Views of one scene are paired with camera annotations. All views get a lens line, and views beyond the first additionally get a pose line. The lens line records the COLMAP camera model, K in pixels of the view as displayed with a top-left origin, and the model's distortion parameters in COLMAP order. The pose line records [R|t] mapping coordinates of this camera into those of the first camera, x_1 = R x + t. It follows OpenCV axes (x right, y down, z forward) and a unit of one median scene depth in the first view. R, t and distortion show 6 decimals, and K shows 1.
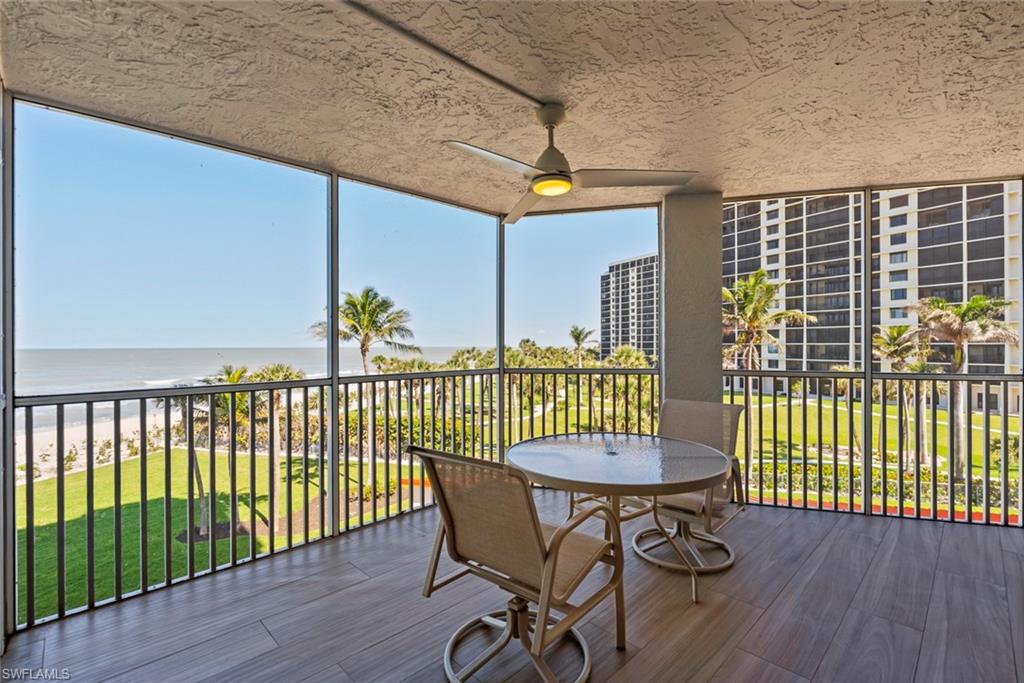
lens RADIAL K [[462.3, 0, 514.7], [0, 462.3, 341.1], [0, 0, 1]] dist [-0.004169, 0.000080]
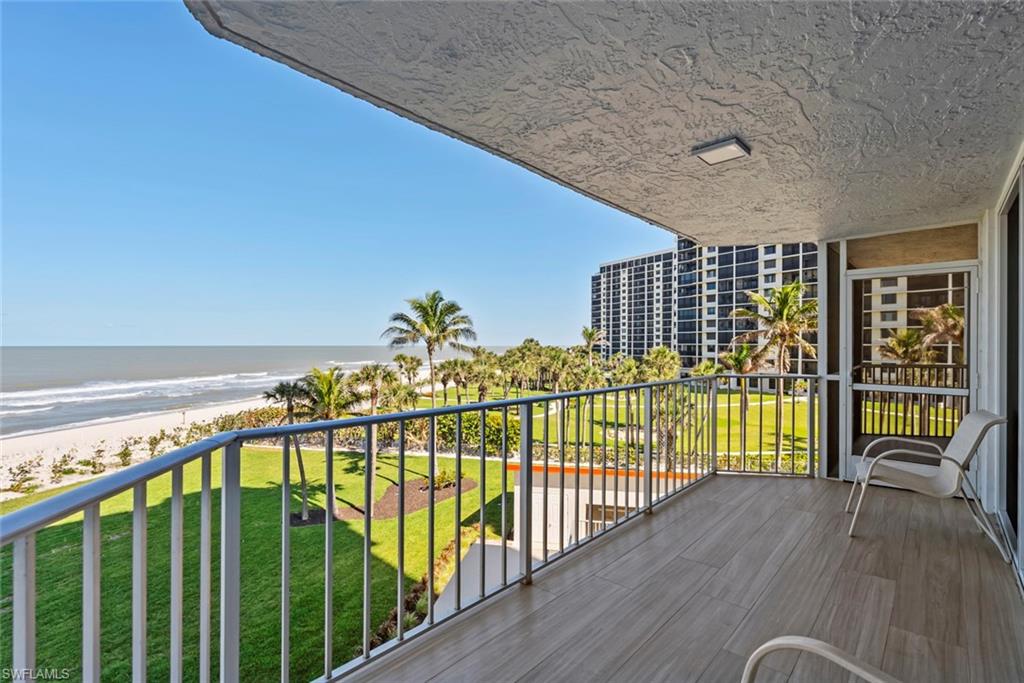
lens RADIAL K [[462.3, 0, 517.7], [0, 462.3, 344.4], [0, 0, 1]] dist [-0.004169, 0.000080]
pose [[0.999097, 0.004478, 0.042241, -0.121375], [-0.004879, 0.999944, 0.009397, -0.003371], [-0.042196, -0.009594, 0.999063, -0.055707]]
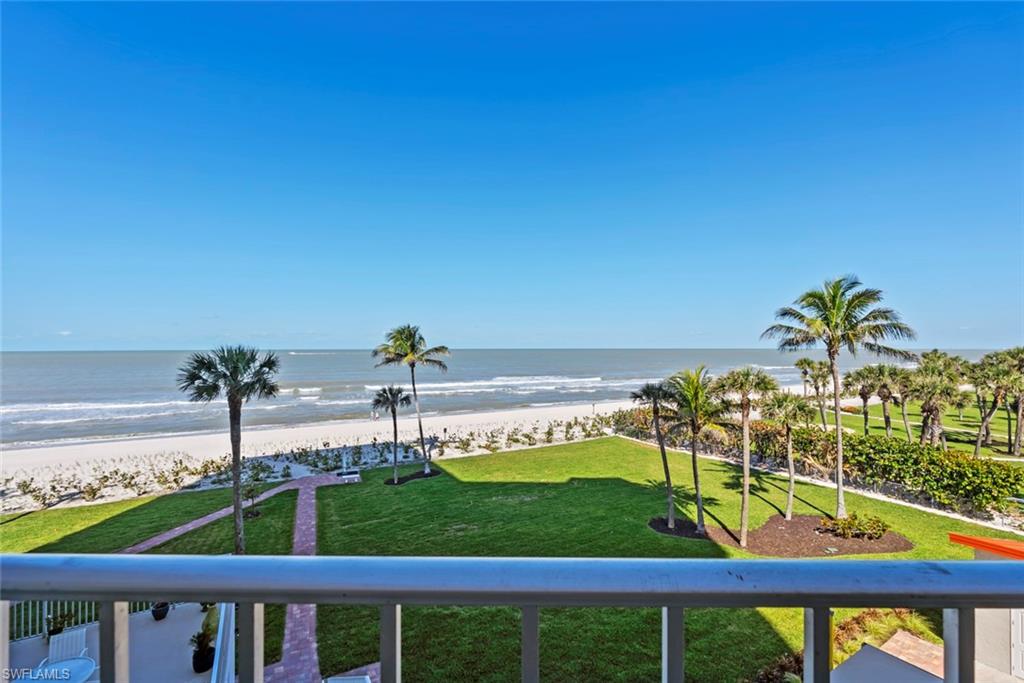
lens RADIAL K [[462.3, 0, 506.3], [0, 462.3, 343.7], [0, 0, 1]] dist [-0.004169, 0.000080]
pose [[0.696158, -0.002014, -0.717886, -0.099704], [0.004975, 0.999986, 0.002018, -0.001688], [0.717871, -0.004977, 0.696158, 0.001421]]
